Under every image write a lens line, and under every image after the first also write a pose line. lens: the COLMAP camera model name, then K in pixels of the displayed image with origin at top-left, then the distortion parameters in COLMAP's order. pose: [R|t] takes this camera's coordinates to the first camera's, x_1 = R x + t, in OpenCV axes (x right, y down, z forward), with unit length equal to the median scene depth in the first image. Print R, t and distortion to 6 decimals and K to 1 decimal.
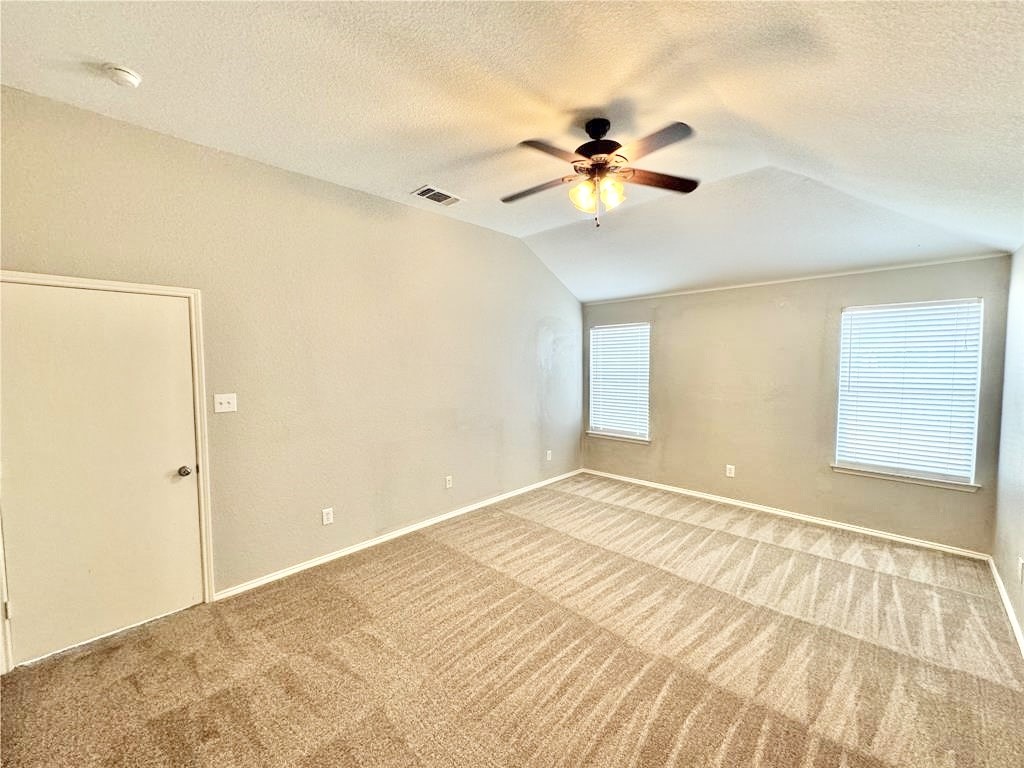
lens RADIAL K [[408.2, 0, 515.8], [0, 408.2, 384.0], [0, 0, 1]] dist [-0.003250, 0.000933]
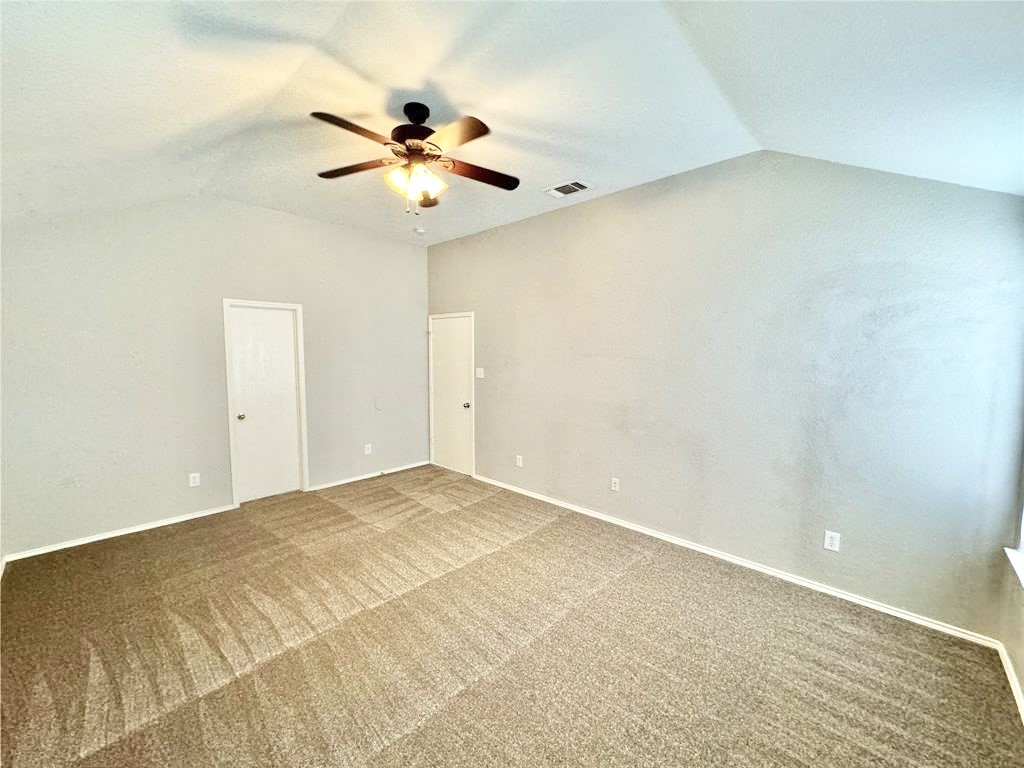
lens RADIAL K [[408.2, 0, 515.0], [0, 408.2, 389.3], [0, 0, 1]] dist [-0.003250, 0.000933]
pose [[0.017360, 0.104672, -0.994355, 0.775536], [-0.065933, 0.992460, 0.103322, -0.056068], [0.997673, 0.063767, 0.024130, 0.794701]]
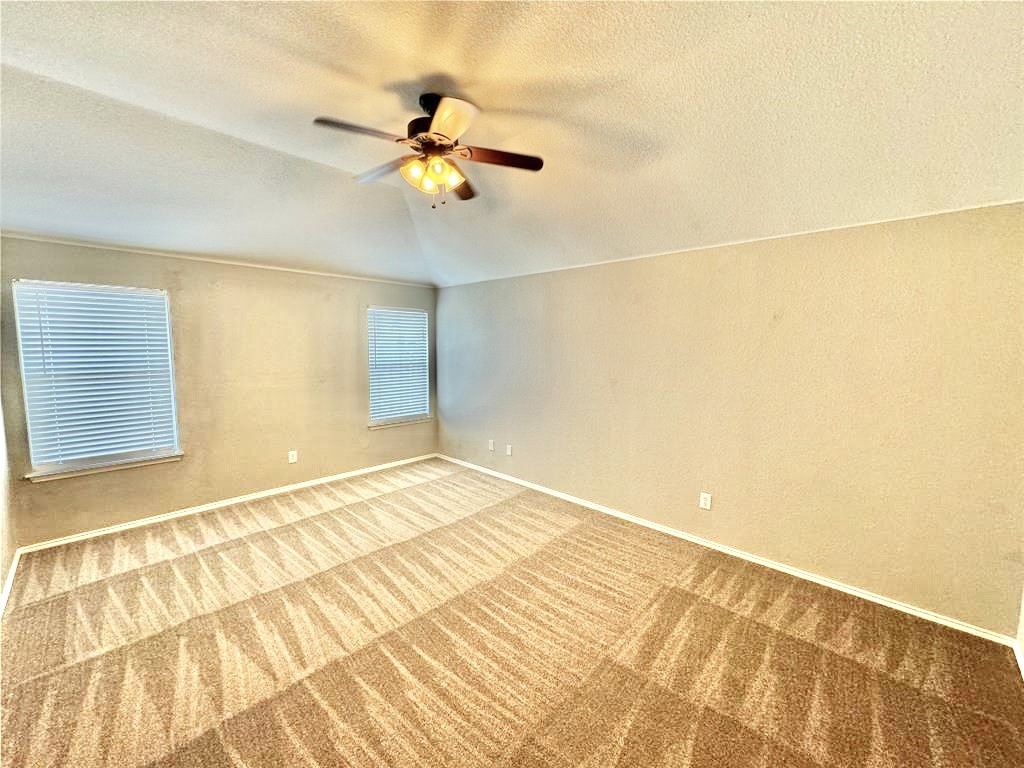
lens RADIAL K [[408.2, 0, 511.9], [0, 408.2, 375.4], [0, 0, 1]] dist [-0.003250, 0.000933]
pose [[0.004097, -0.068540, 0.997640, -0.523000], [0.054341, 0.996189, 0.068217, -0.024696], [-0.998514, 0.053933, 0.007806, 0.534522]]
